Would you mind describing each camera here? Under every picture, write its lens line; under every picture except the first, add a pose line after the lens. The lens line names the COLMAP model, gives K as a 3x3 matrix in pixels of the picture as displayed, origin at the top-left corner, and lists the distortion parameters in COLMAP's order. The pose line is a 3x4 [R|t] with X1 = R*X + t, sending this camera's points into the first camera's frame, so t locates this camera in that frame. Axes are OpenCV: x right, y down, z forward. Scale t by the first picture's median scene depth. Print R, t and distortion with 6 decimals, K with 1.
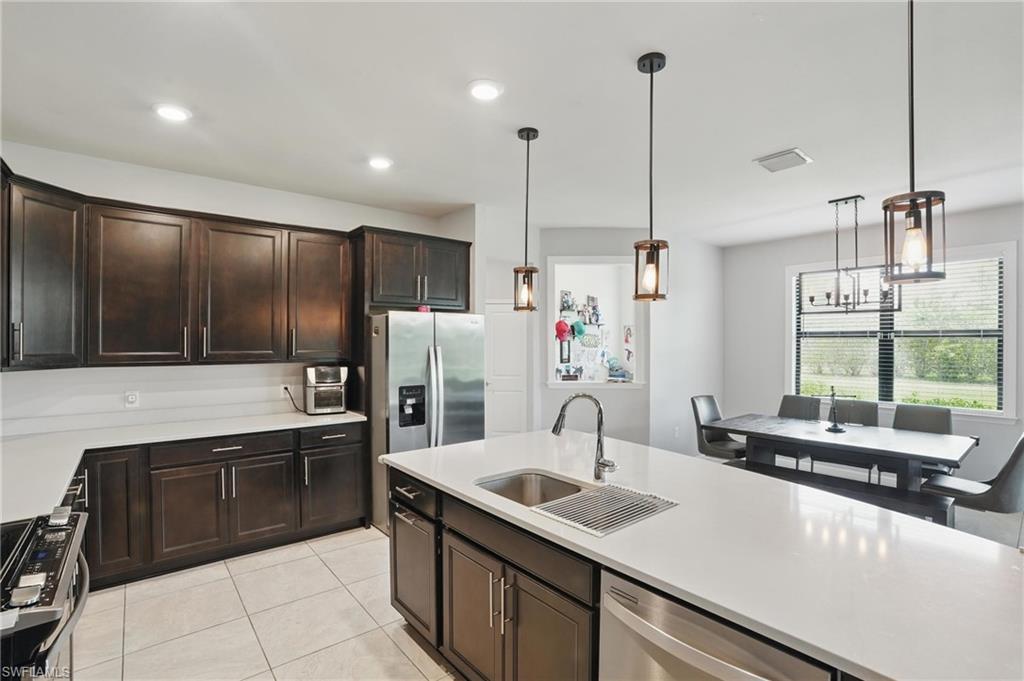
lens RADIAL K [[476.5, 0, 512.0], [0, 476.5, 340.5], [0, 0, 1]] dist [-0.064172, 0.028511]
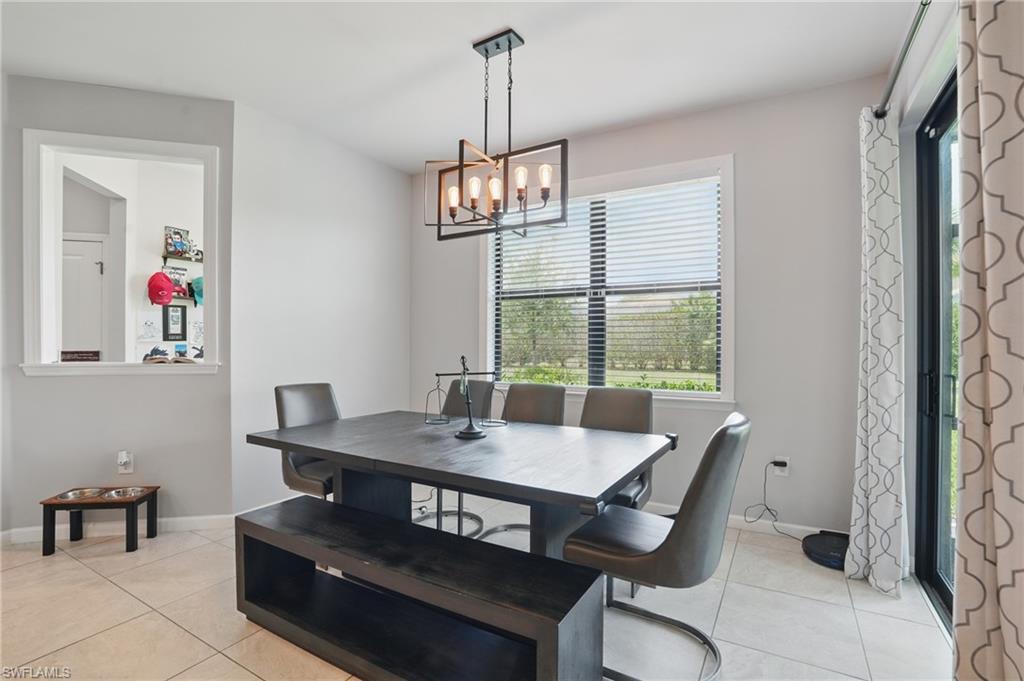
lens RADIAL K [[476.5, 0, 512.0], [0, 476.5, 340.5], [0, 0, 1]] dist [-0.064172, 0.028511]
pose [[0.947568, 0.003584, 0.319533, 0.435699], [-0.001319, 0.999972, -0.007306, 0.064829], [-0.319550, 0.006502, 0.947547, 0.341119]]
